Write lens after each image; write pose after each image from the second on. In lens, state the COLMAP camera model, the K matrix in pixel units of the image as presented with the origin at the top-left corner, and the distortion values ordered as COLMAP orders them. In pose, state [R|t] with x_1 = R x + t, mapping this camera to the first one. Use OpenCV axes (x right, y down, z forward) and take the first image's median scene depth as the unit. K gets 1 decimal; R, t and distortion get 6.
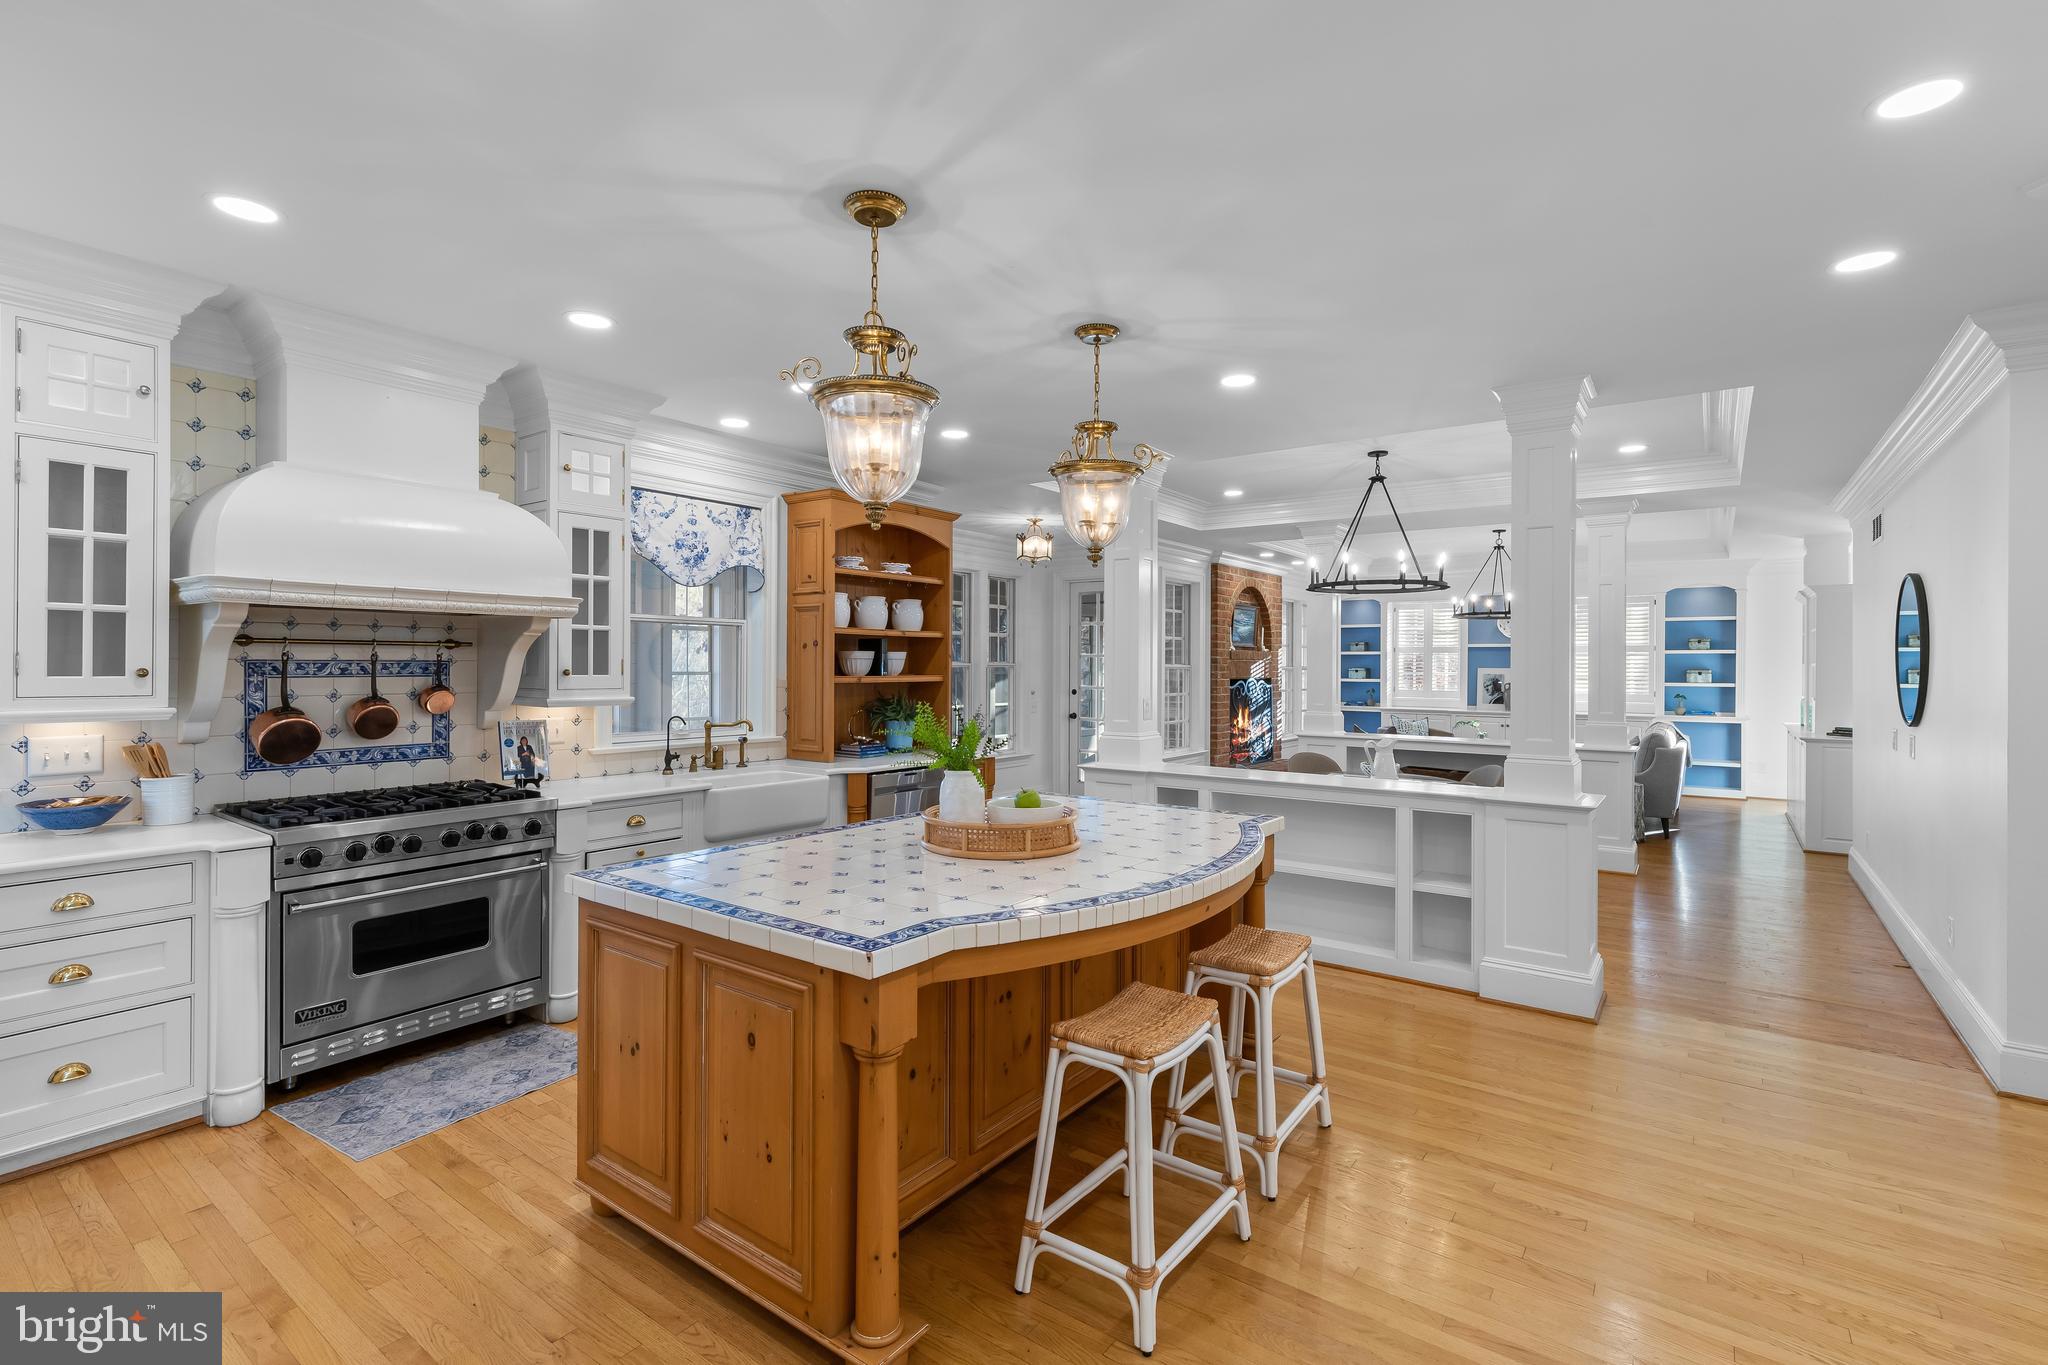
lens RADIAL K [[926.2, 0, 1026.9], [0, 926.2, 666.2], [0, 0, 1]] dist [-0.000141, 0.000017]
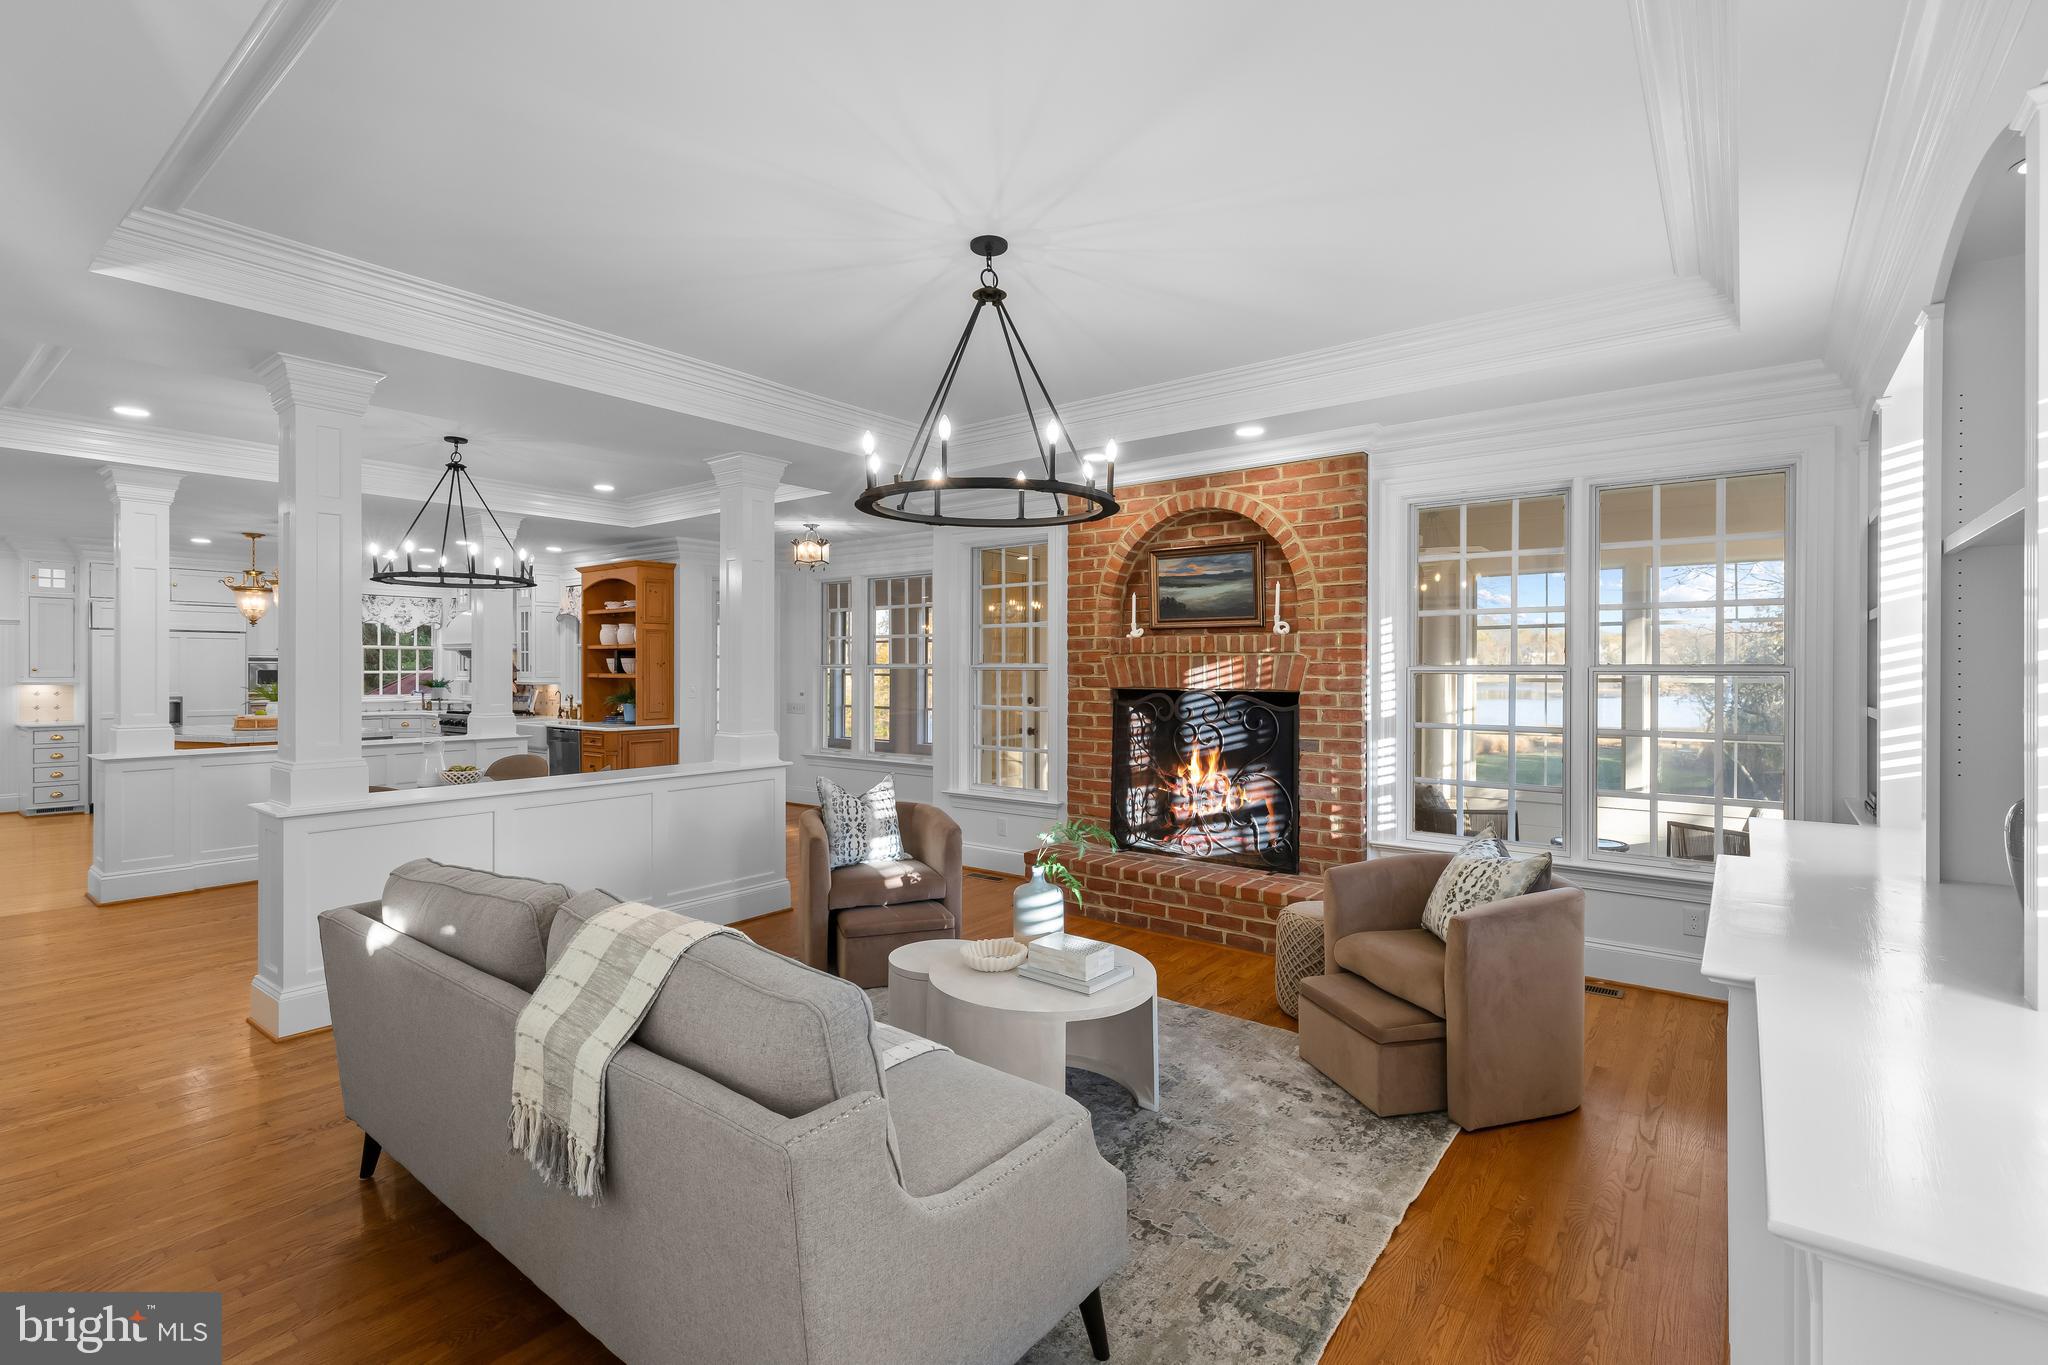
lens RADIAL K [[926.2, 0, 1029.6], [0, 926.2, 675.7], [0, 0, 1]] dist [-0.000141, 0.000017]
pose [[-0.034388, 0.002233, -0.999406, 1.130566], [-0.002191, 0.999995, 0.002309, 0.006046], [0.999406, 0.002269, -0.034383, 1.377257]]
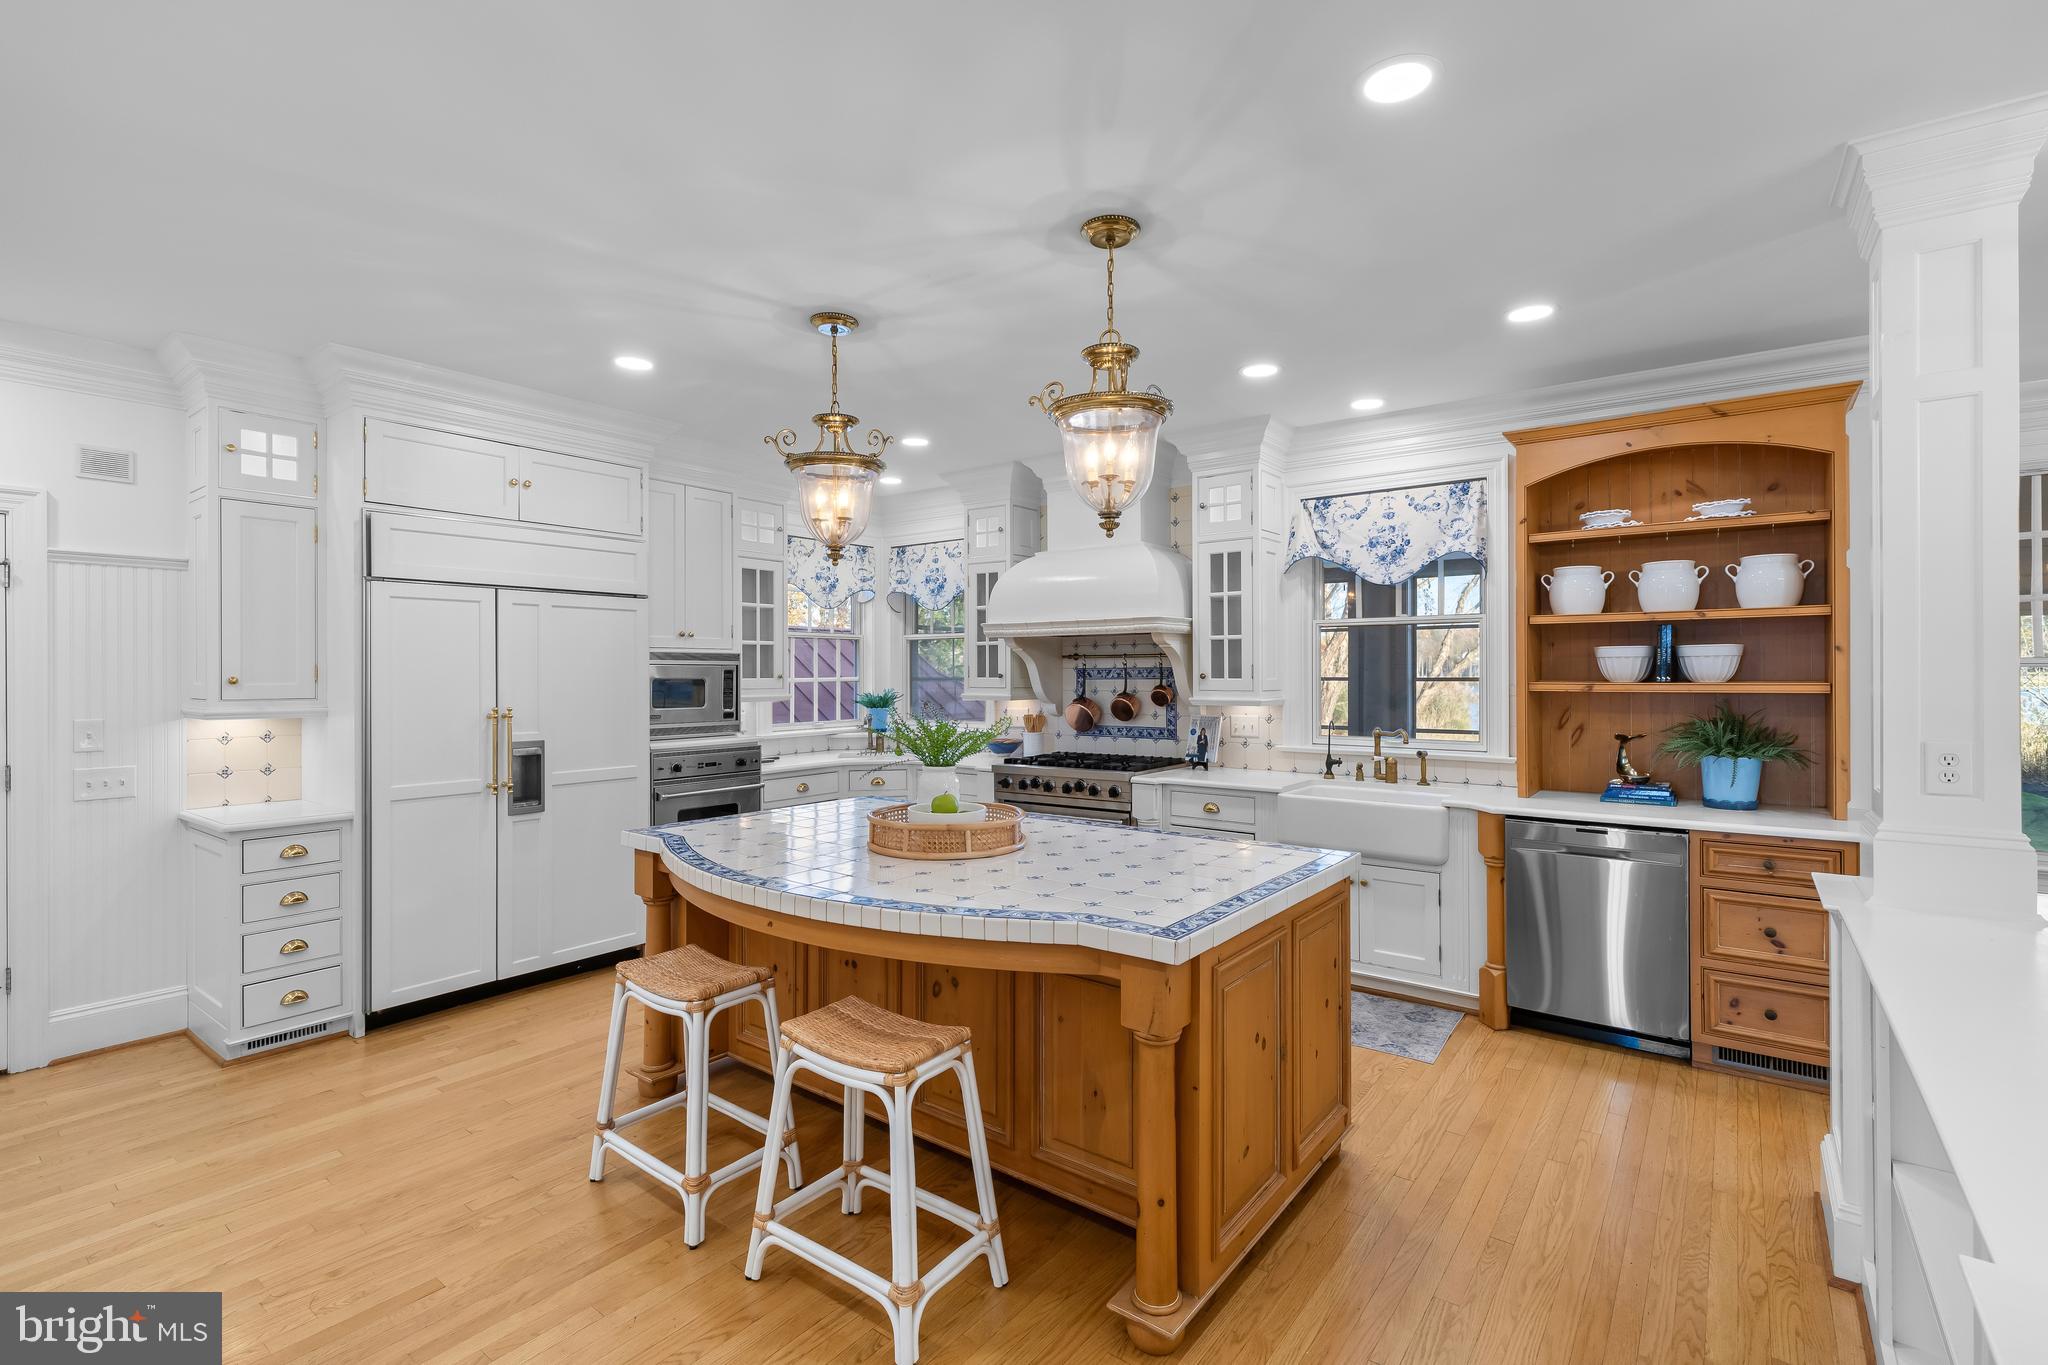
lens RADIAL K [[926.2, 0, 1033.5], [0, 926.2, 676.8], [0, 0, 1]] dist [-0.000141, 0.000017]
pose [[-0.021804, 0.002066, -0.999760, 0.632685], [0.005041, 0.999985, 0.001956, 0.003392], [0.999750, -0.004997, -0.021814, 0.719726]]
